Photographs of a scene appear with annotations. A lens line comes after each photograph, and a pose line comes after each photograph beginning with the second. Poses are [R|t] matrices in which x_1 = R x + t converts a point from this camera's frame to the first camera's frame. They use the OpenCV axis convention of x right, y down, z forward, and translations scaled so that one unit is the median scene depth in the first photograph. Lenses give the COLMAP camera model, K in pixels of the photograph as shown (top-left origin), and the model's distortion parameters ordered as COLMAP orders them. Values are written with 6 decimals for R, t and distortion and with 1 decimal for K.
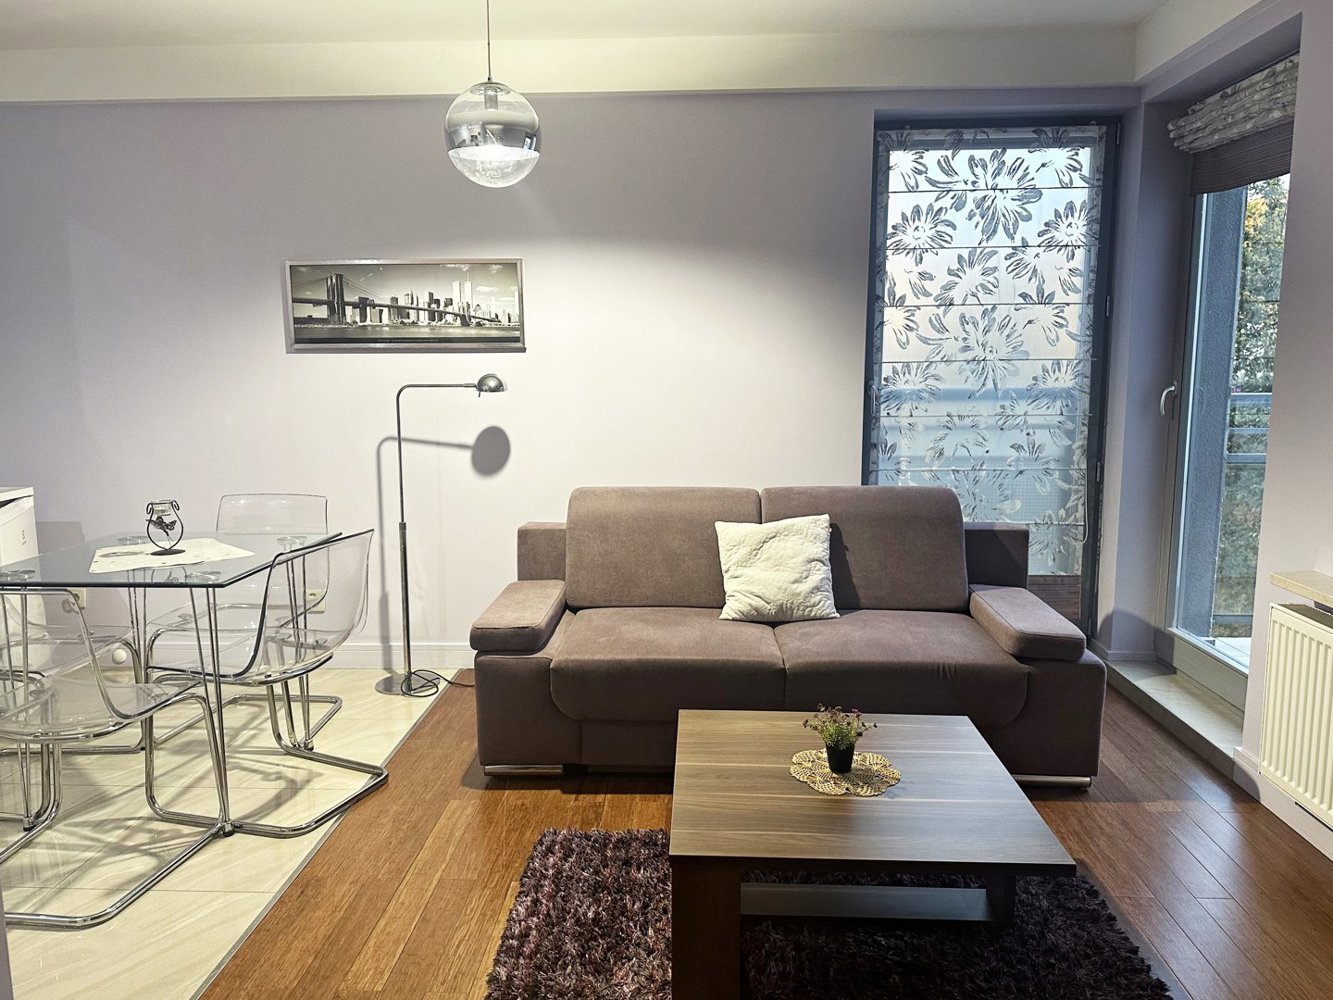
lens RADIAL K [[1035.1, 0, 666.5], [0, 1035.1, 500.0], [0, 0, 1]] dist [0.269744, -0.386386]
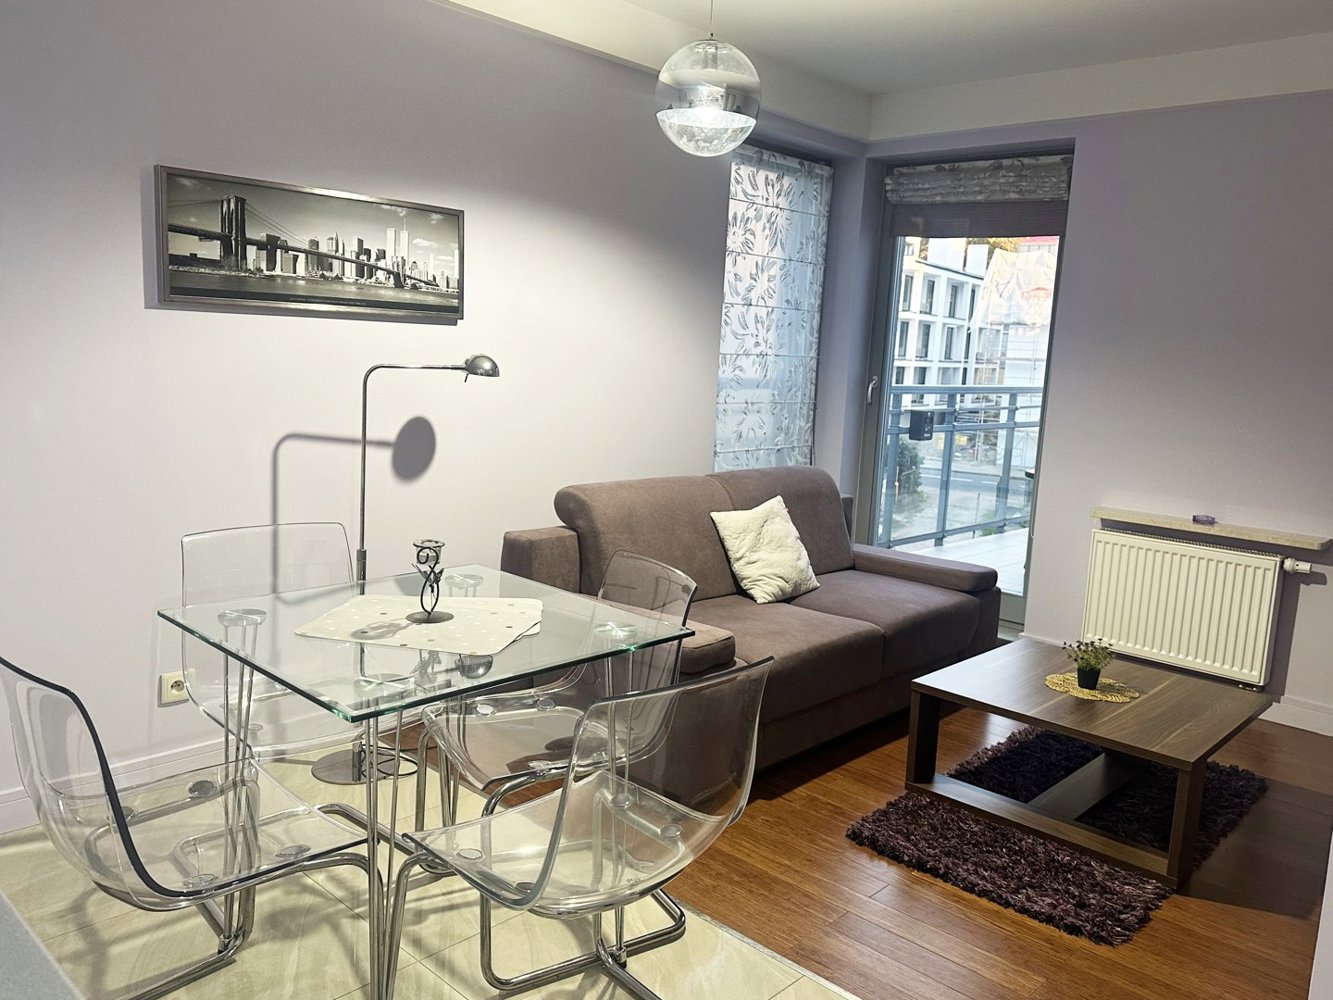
lens RADIAL K [[1035.1, 0, 666.5], [0, 1035.1, 500.0], [0, 0, 1]] dist [0.269744, -0.386386]
pose [[0.649740, -0.075562, 0.756392, -0.665356], [0.053873, 0.997122, 0.053334, -0.040666], [-0.758246, 0.006096, 0.651941, 0.343270]]
